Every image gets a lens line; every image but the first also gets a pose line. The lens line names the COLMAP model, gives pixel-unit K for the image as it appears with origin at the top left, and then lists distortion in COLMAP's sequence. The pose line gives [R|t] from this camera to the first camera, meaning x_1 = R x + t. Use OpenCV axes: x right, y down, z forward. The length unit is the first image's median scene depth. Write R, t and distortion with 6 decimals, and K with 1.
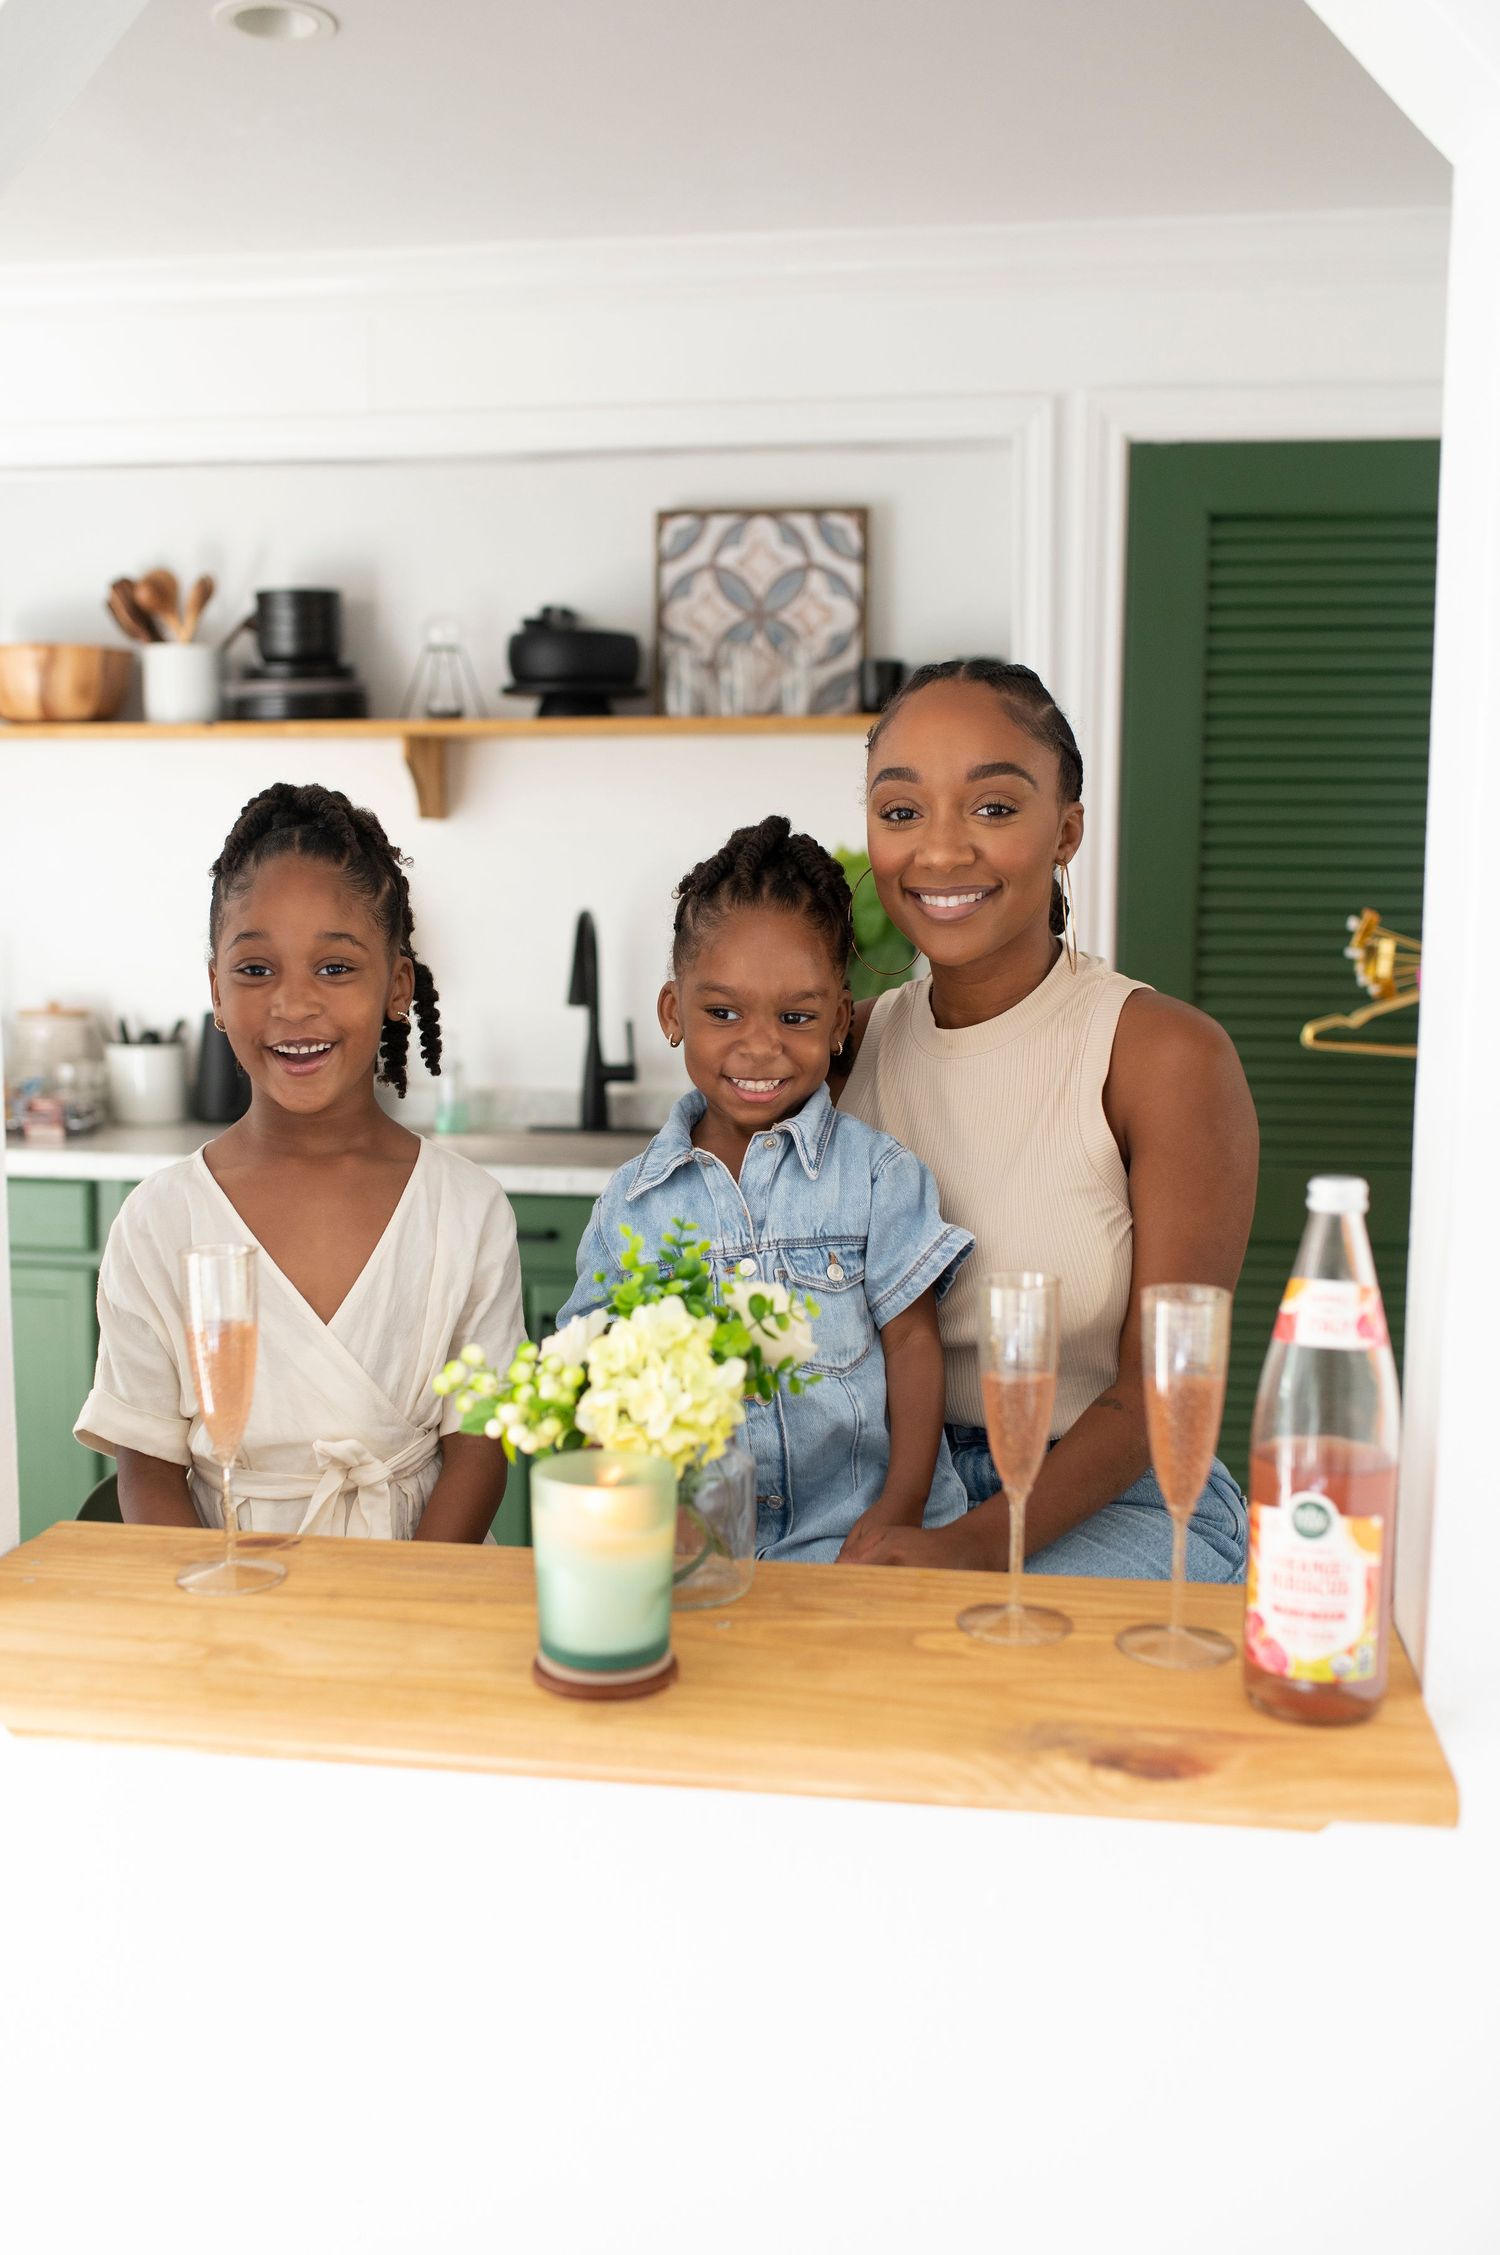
lens RADIAL K [[2327.0, 0, 711.9], [0, 2327.0, 1119.7], [0, 0, 1]] dist [0.012124, 0.000213]
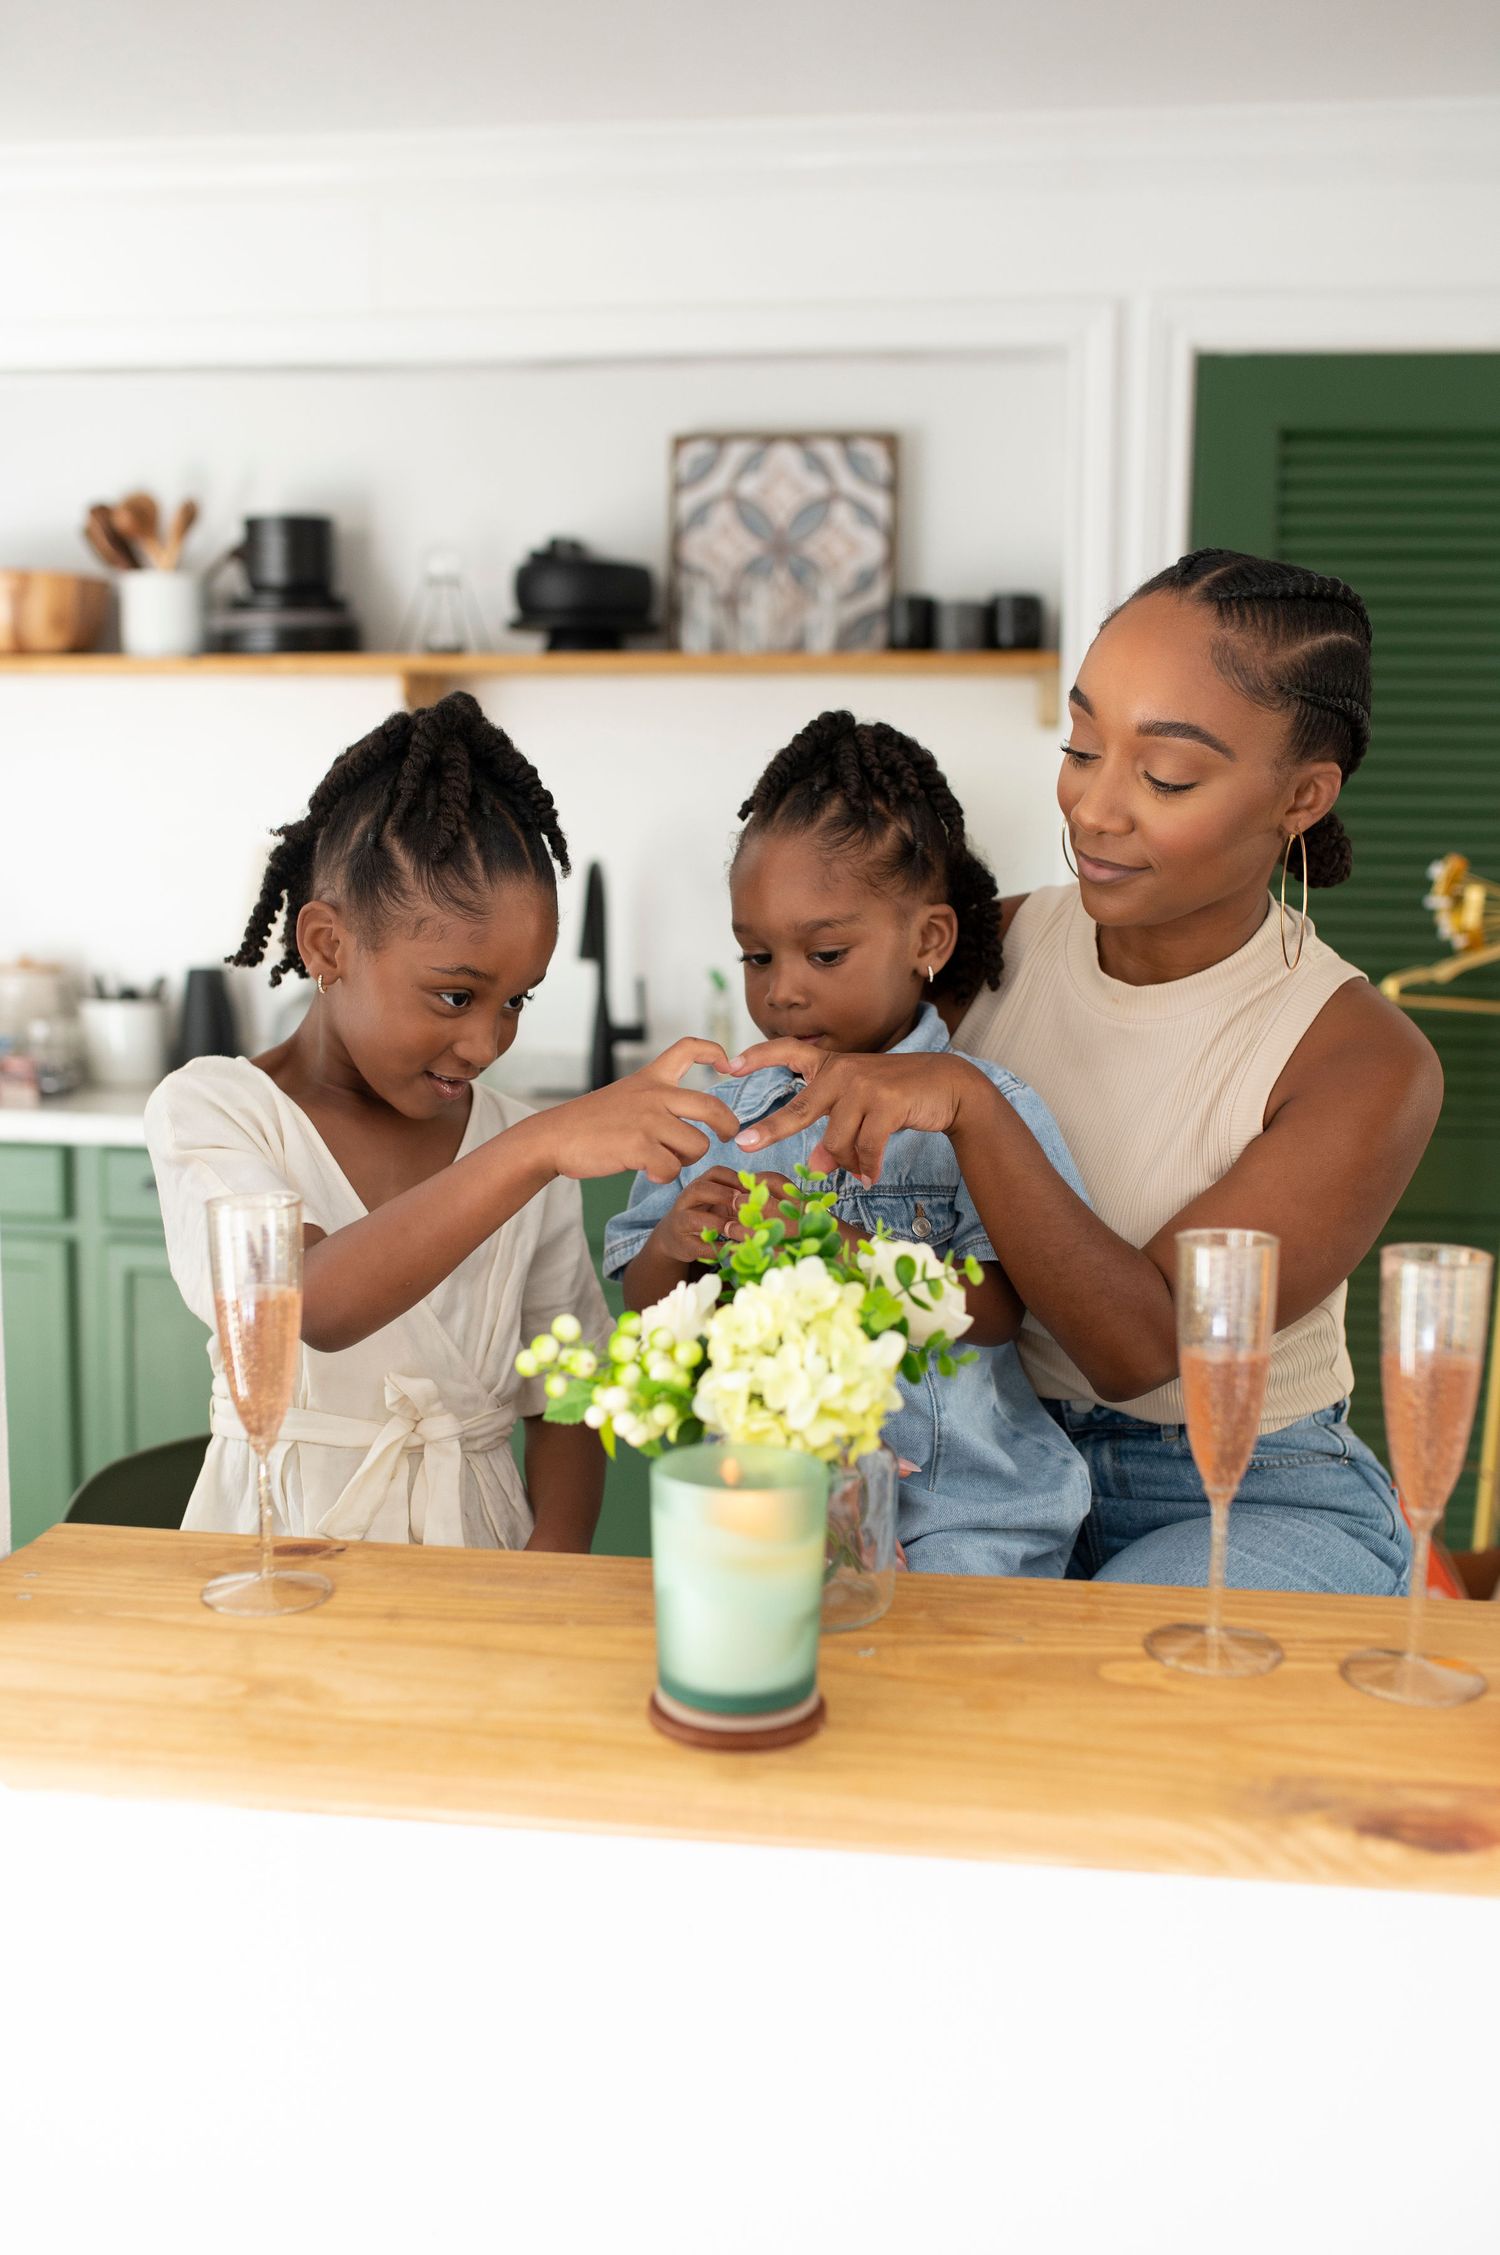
lens RADIAL K [[2351.1, 0, 750.0], [0, 2351.1, 1127.5], [0, 0, 1]] dist [-0.005509, 0.013776]
pose [[0.999600, 0.004006, 0.027998, -0.057648], [-0.004365, 0.999909, 0.012782, 0.017885], [-0.027944, -0.012899, 0.999526, 0.154881]]
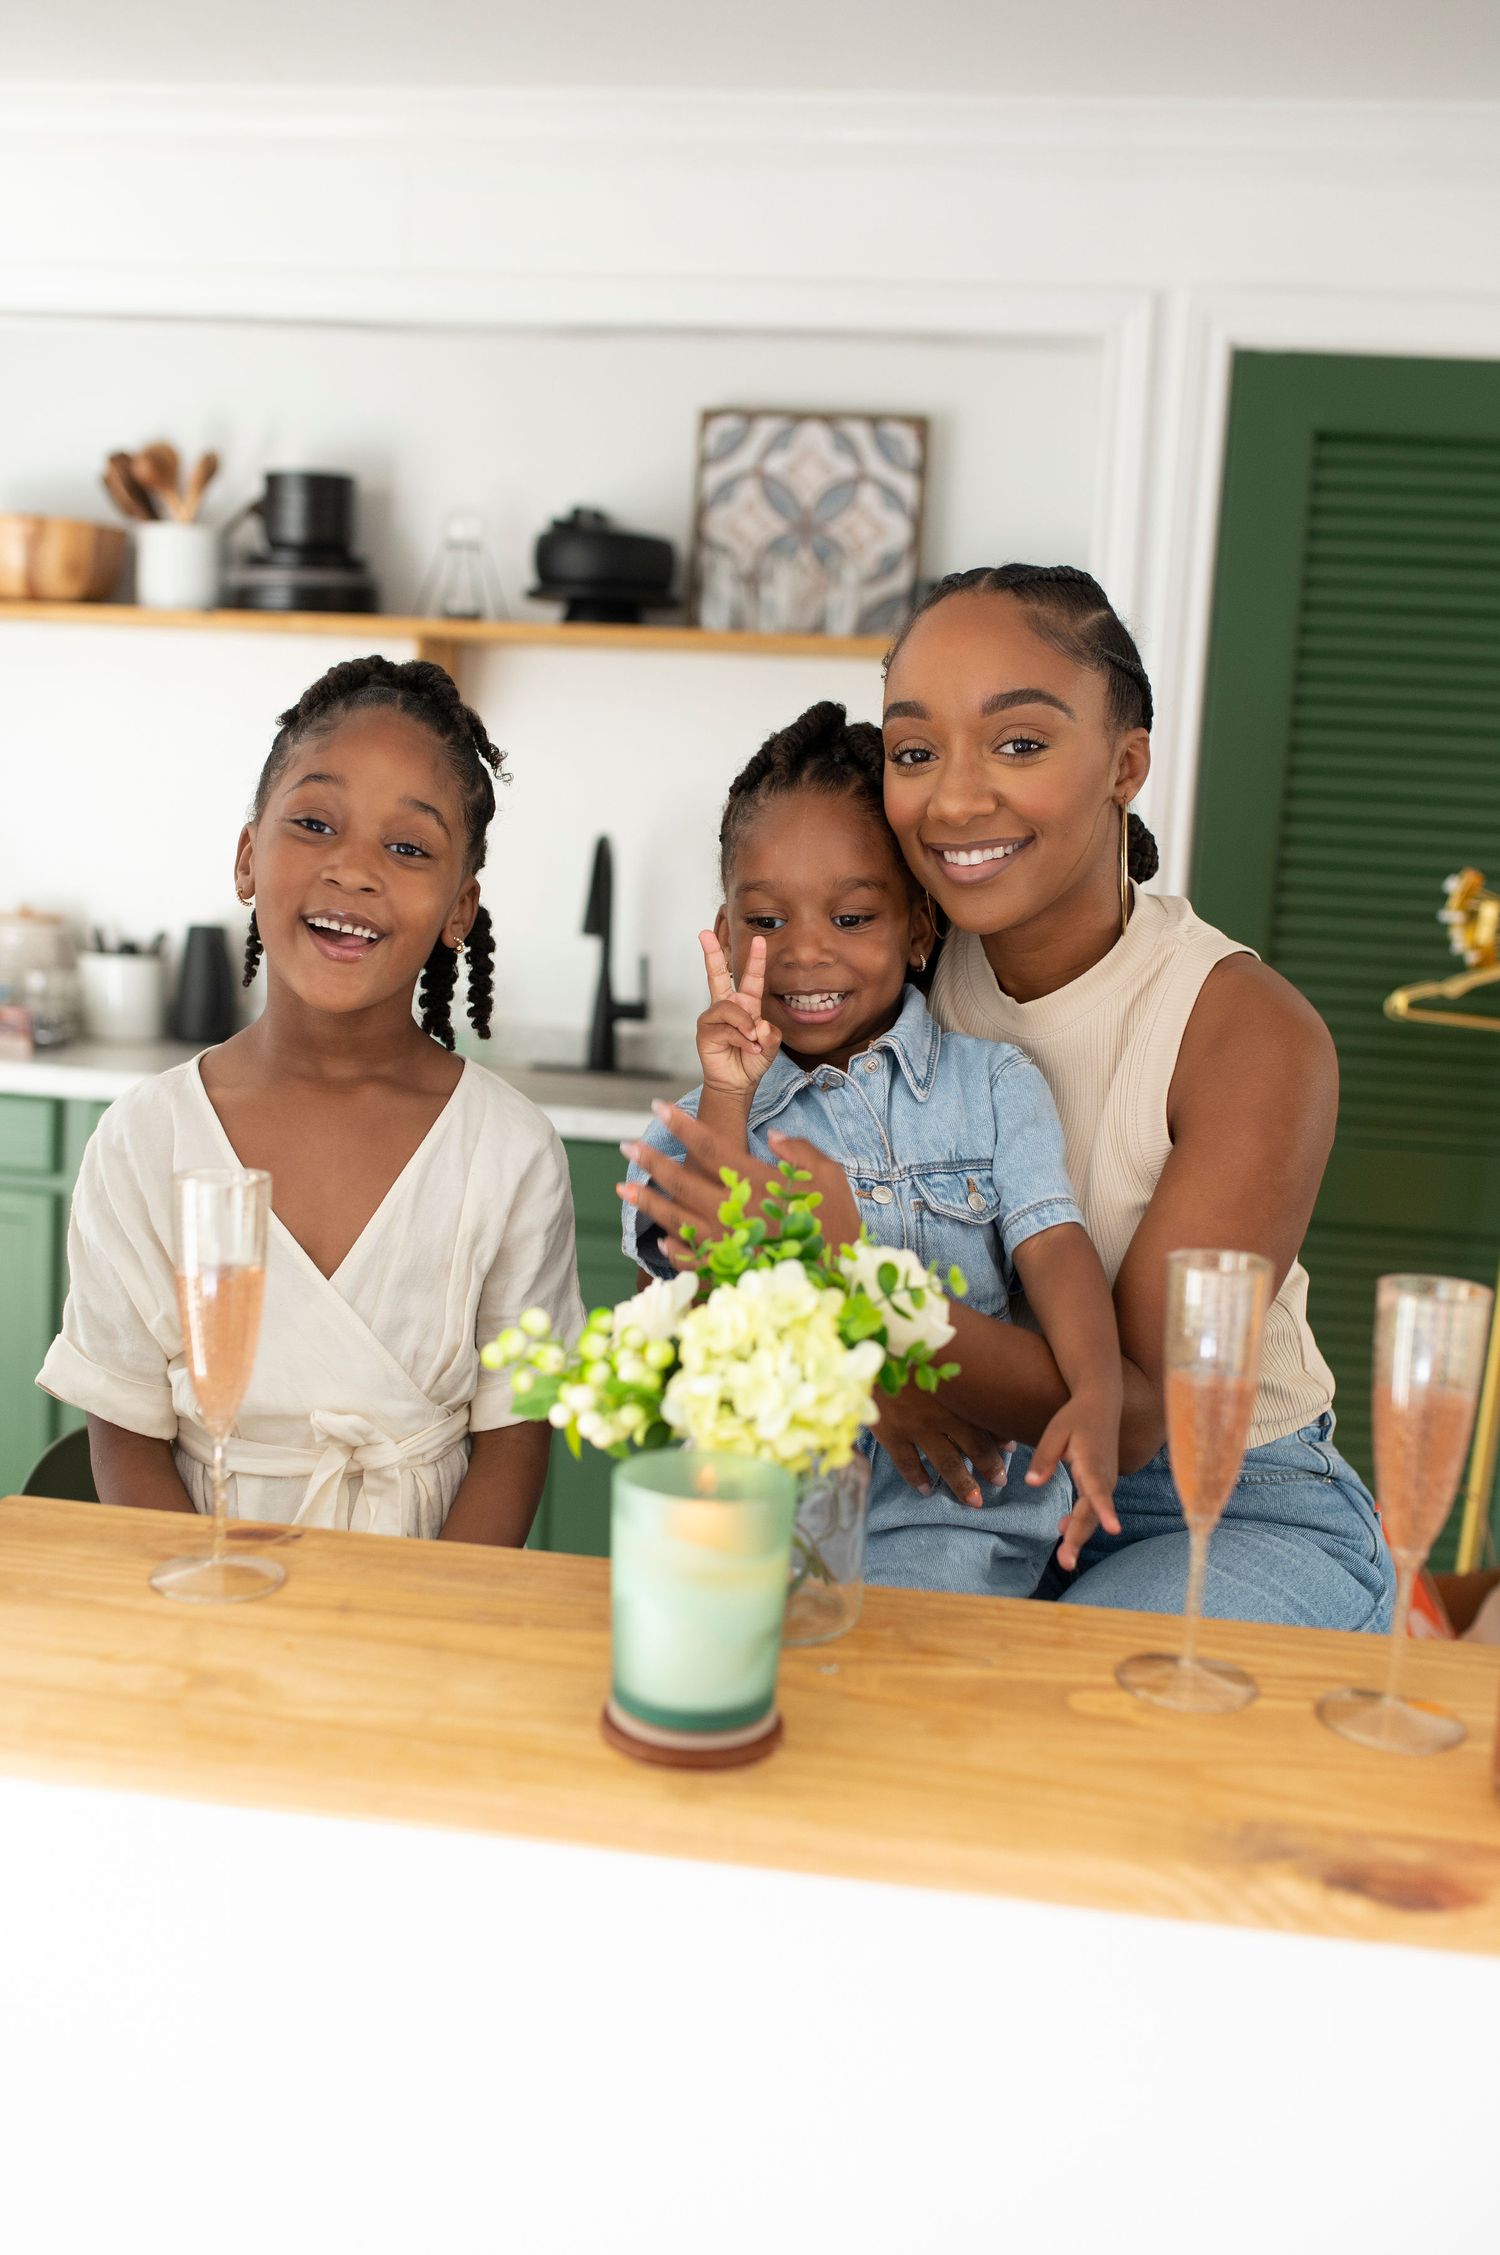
lens RADIAL K [[2351.1, 0, 750.0], [0, 2351.1, 1127.5], [0, 0, 1]] dist [-0.005509, 0.013776]
pose [[0.998434, 0.048827, 0.027302, -0.051079], [-0.049422, 0.998545, 0.021581, 0.012313], [-0.026208, -0.022897, 0.999394, 0.179150]]
